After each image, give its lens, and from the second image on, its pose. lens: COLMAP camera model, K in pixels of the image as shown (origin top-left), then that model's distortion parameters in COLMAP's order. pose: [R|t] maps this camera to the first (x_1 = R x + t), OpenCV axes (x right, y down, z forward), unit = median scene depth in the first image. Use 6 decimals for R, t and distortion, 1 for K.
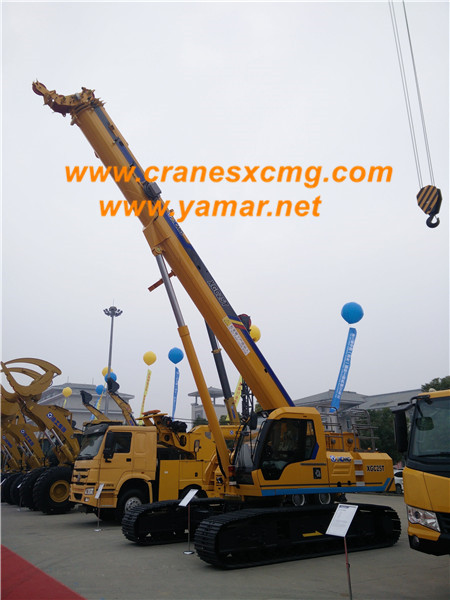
lens RADIAL K [[482.5, 0, 226.1], [0, 482.5, 298.1], [0, 0, 1]] dist [0.064394, -0.045145]
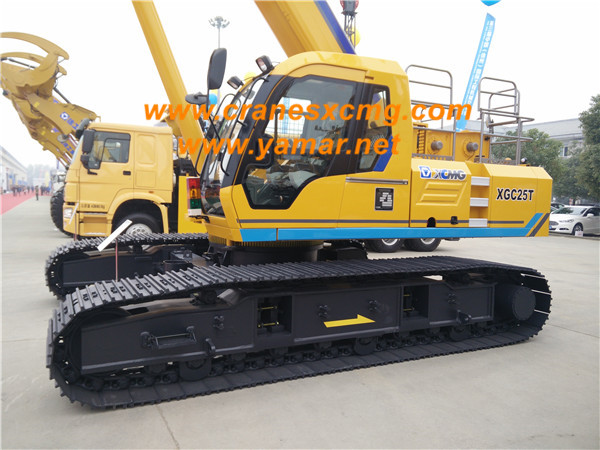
lens RADIAL K [[482.5, 0, 296.6], [0, 482.5, 226.5], [0, 0, 1]] dist [0.064394, -0.045145]
pose [[0.992081, 0.044031, -0.117632, 0.143763], [0.004820, 0.922504, 0.385958, 0.184080], [0.125510, -0.383469, 0.914986, 0.500000]]
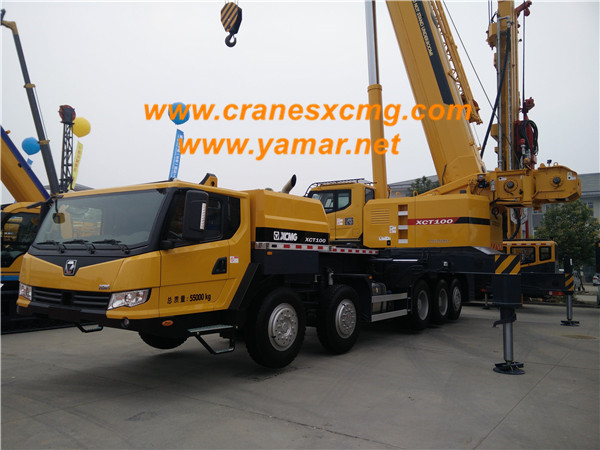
lens RADIAL K [[482.5, 0, 300.7], [0, 482.5, 228.8], [0, 0, 1]] dist [0.064394, -0.045145]
pose [[0.925797, 0.041629, 0.375722, 0.253231], [-0.141431, 0.959878, 0.242141, -0.057294], [-0.350567, -0.277312, 0.894540, -0.165039]]
